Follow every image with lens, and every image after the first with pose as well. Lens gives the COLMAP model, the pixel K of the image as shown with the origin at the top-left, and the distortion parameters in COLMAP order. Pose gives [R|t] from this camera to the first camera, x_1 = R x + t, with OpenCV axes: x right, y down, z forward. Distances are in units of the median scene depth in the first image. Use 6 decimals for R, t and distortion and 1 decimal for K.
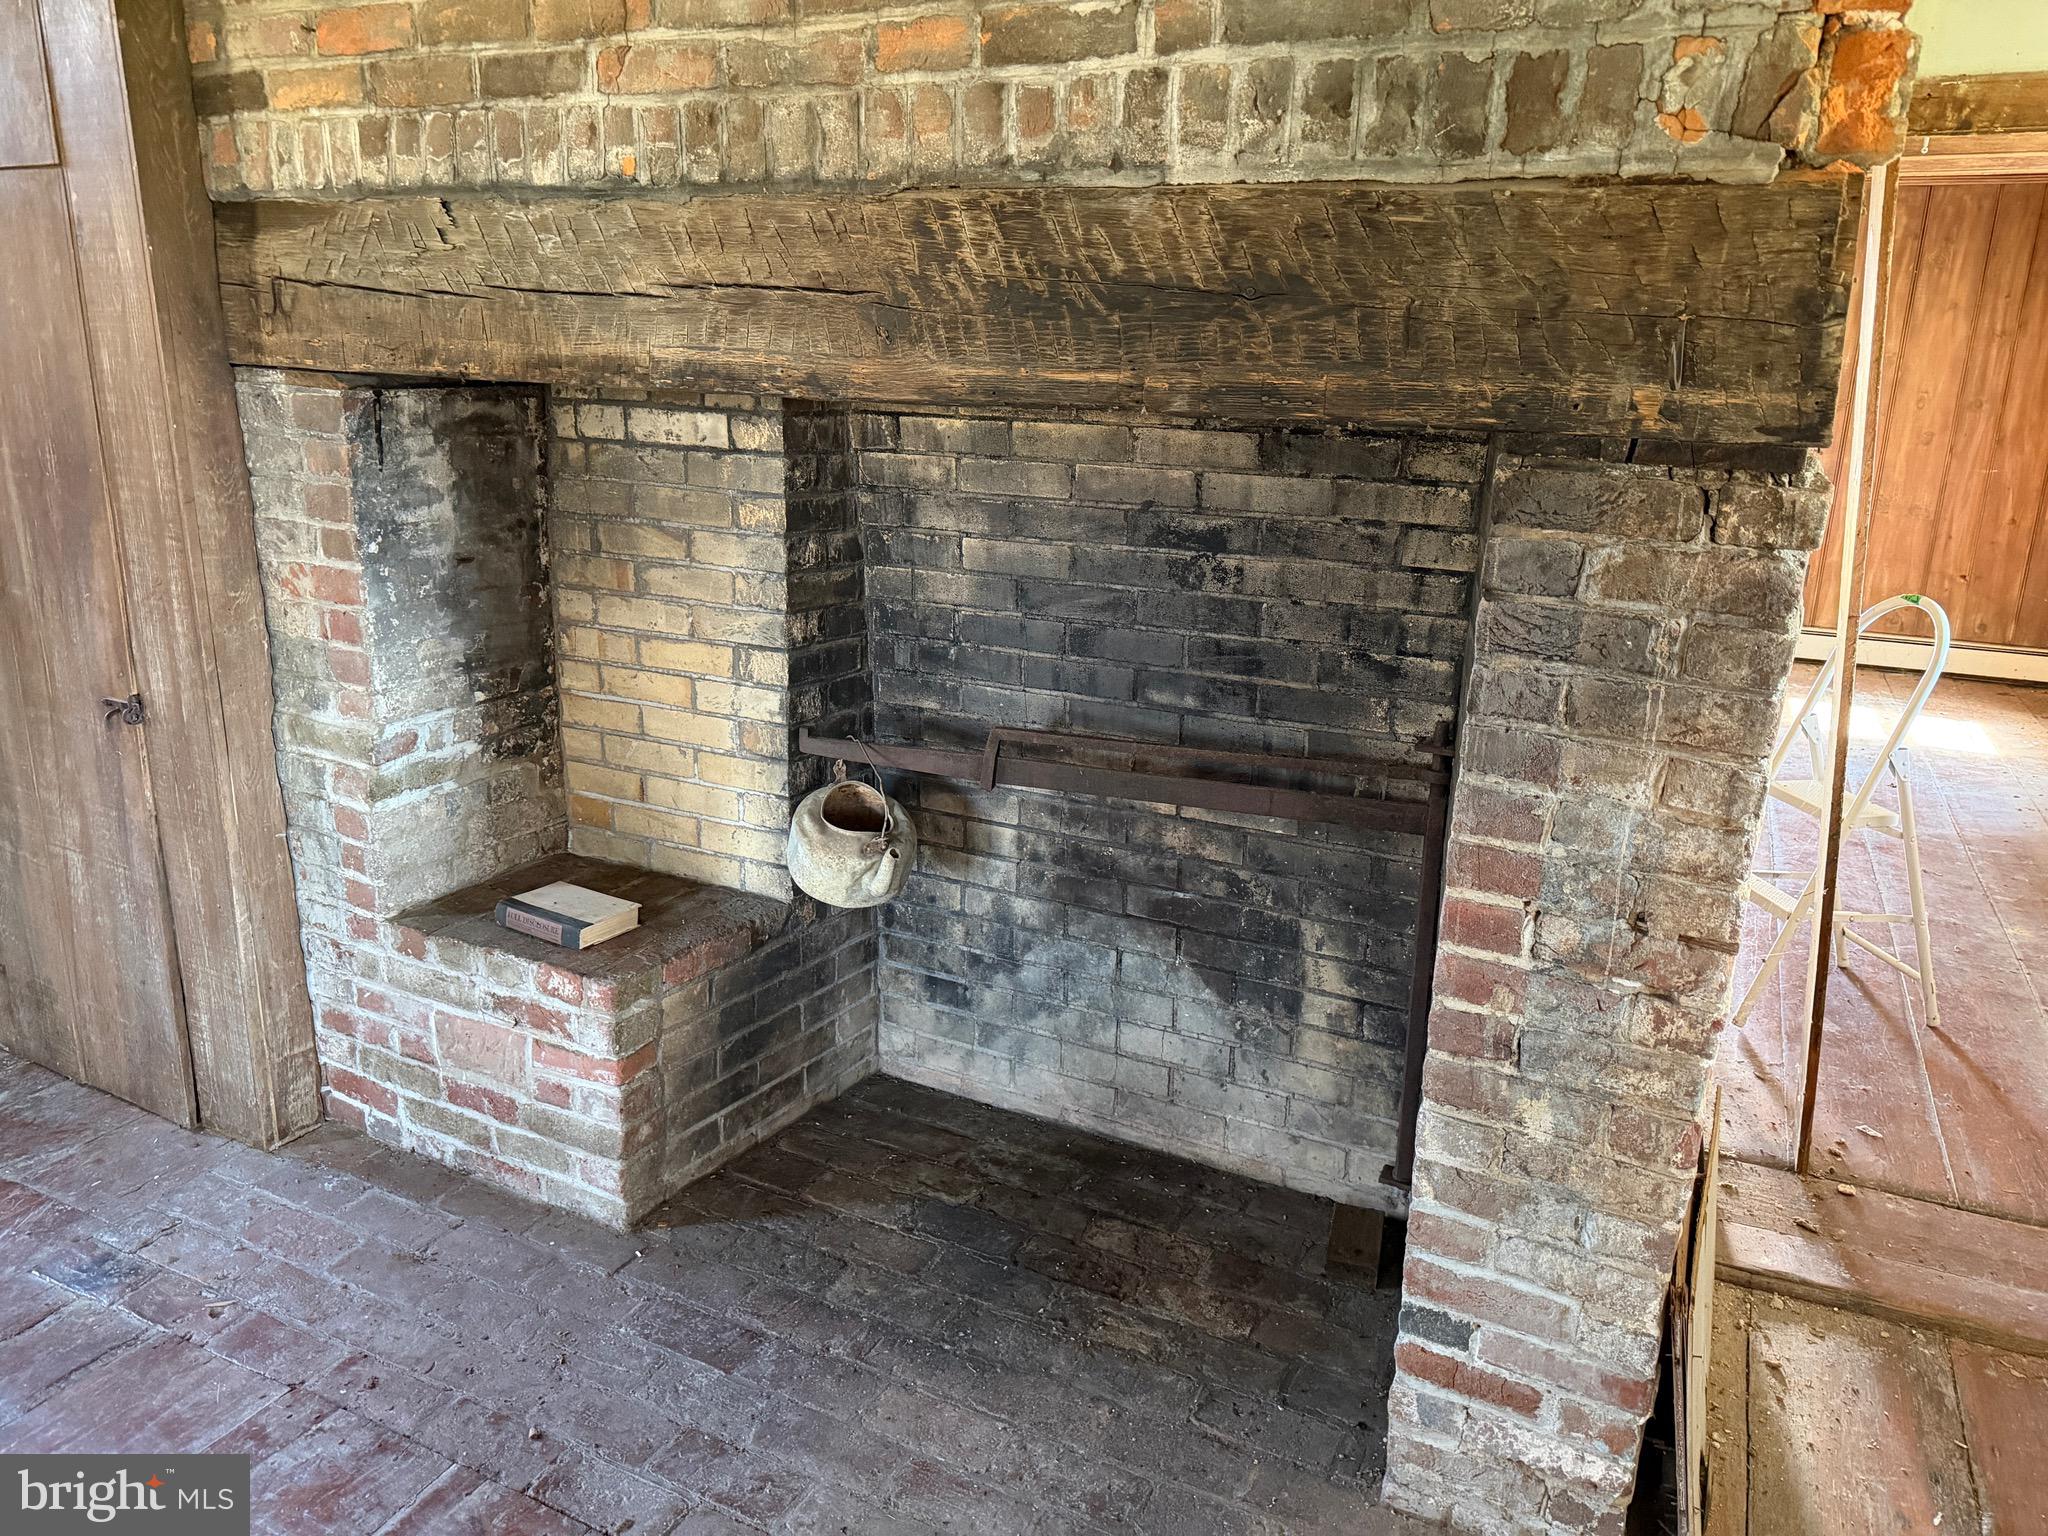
lens RADIAL K [[1421.7, 0, 1027.1], [0, 1421.7, 770.4], [0, 0, 1]] dist [0.048750, -0.032922]
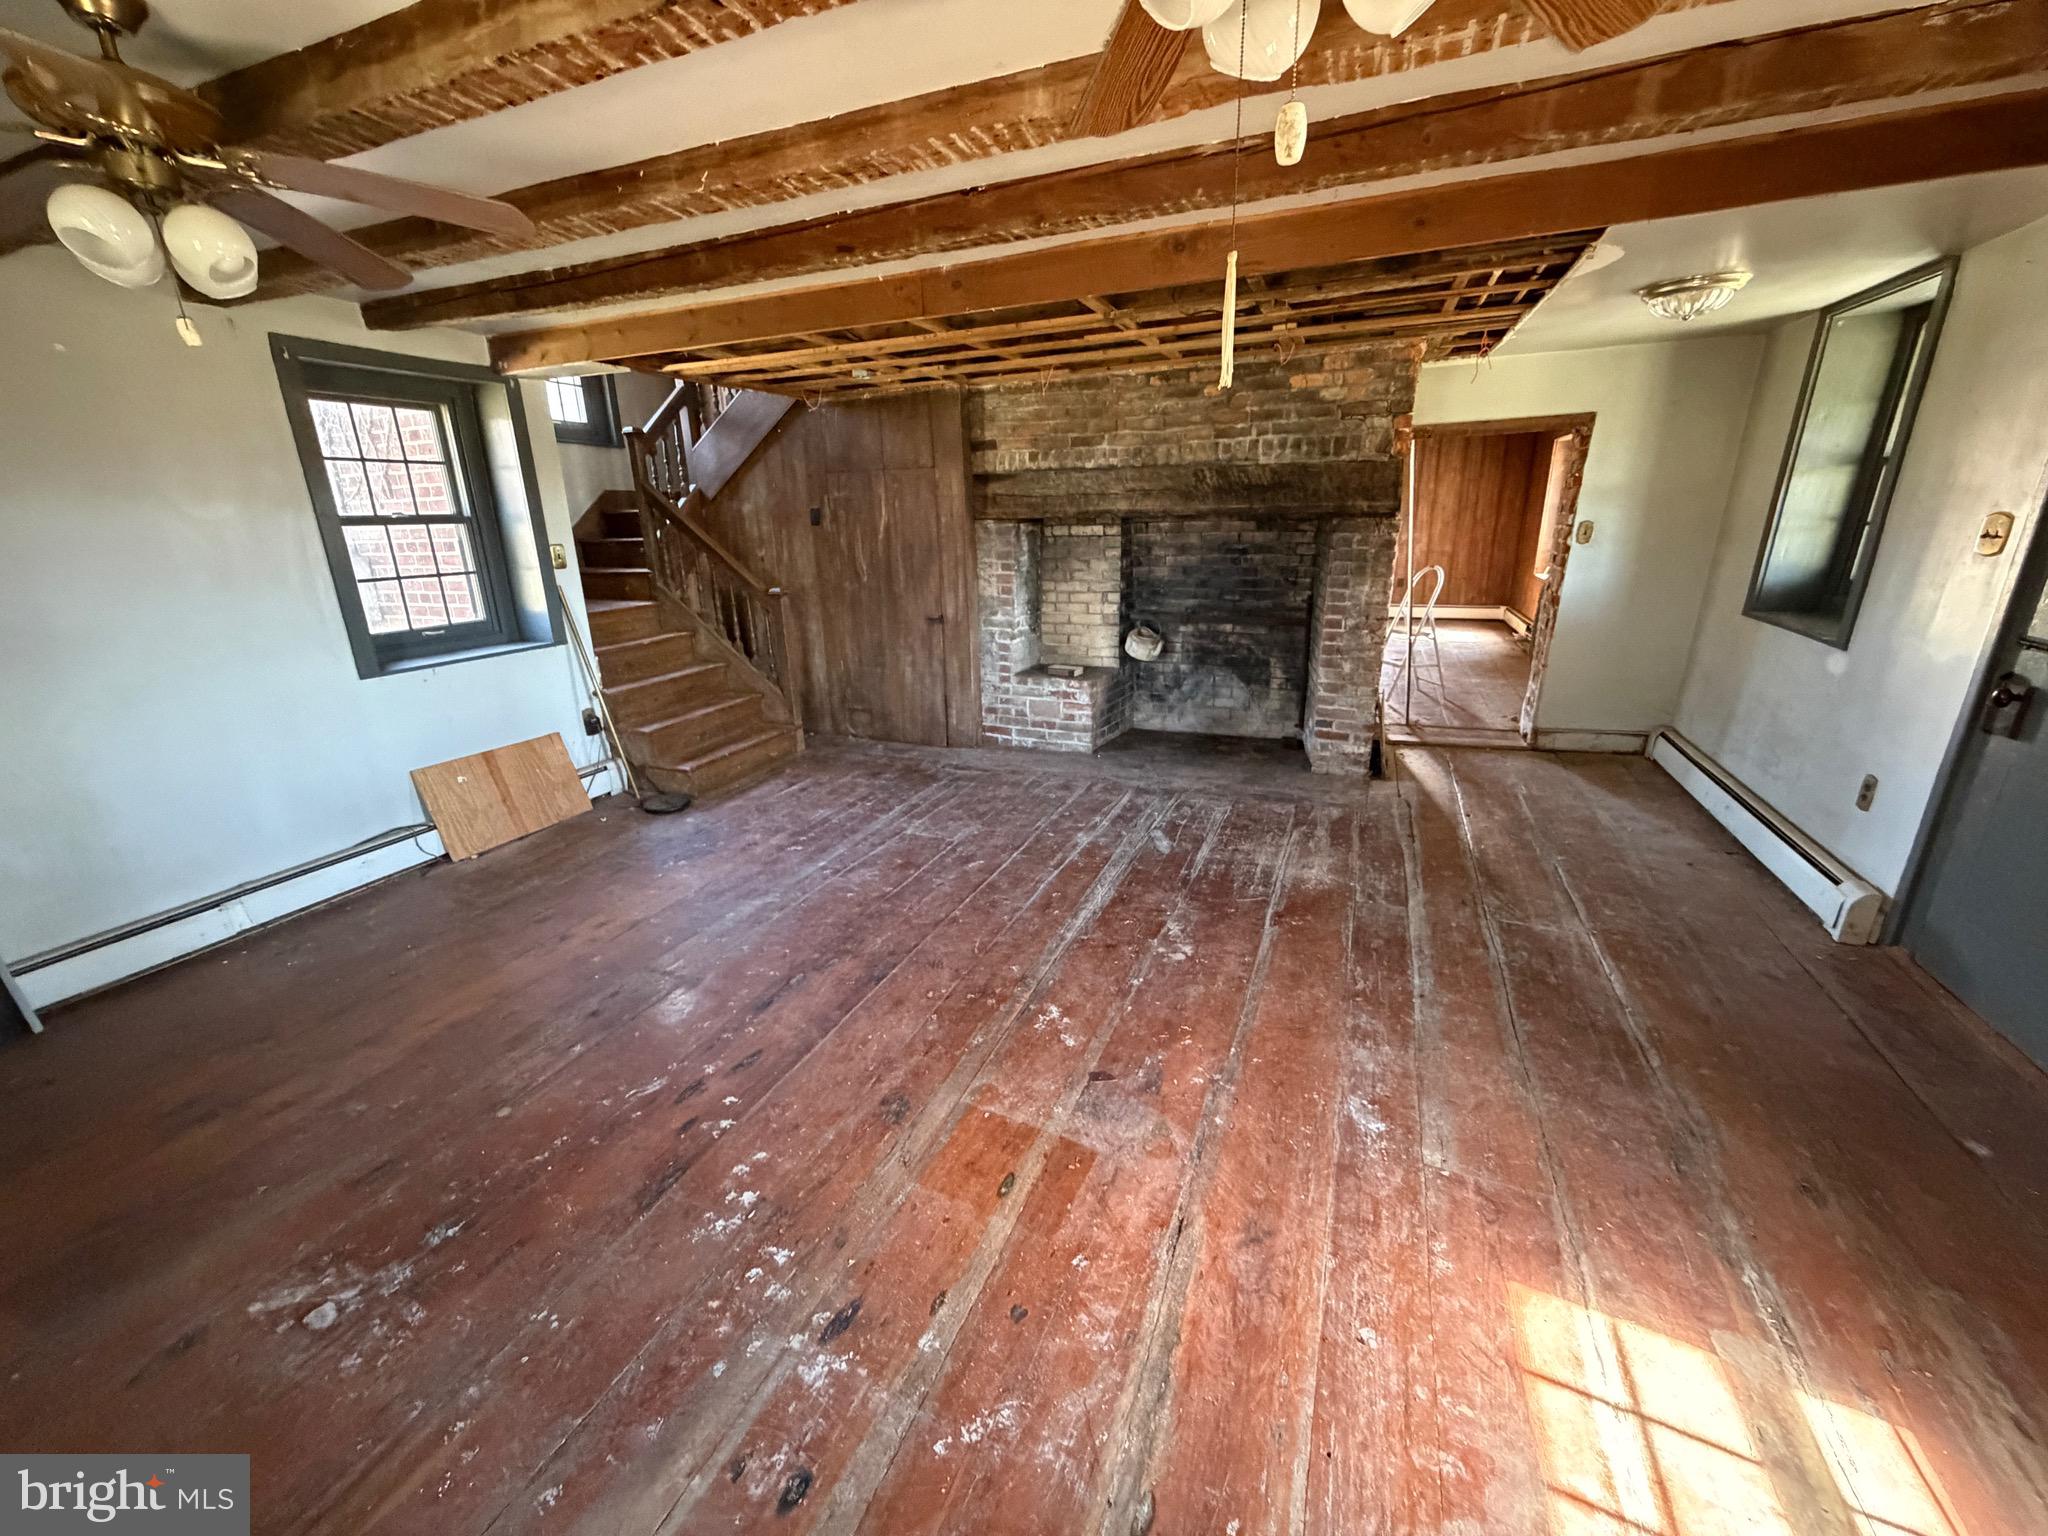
lens RADIAL K [[811.6, 0, 1022.4], [0, 811.6, 773.9], [0, 0, 1]] dist [0.003042, -0.000006]
pose [[0.996689, -0.068594, 0.043667, -0.559269], [0.067155, 0.997176, 0.033615, 0.297499], [-0.045850, -0.030572, 0.998480, -1.065095]]
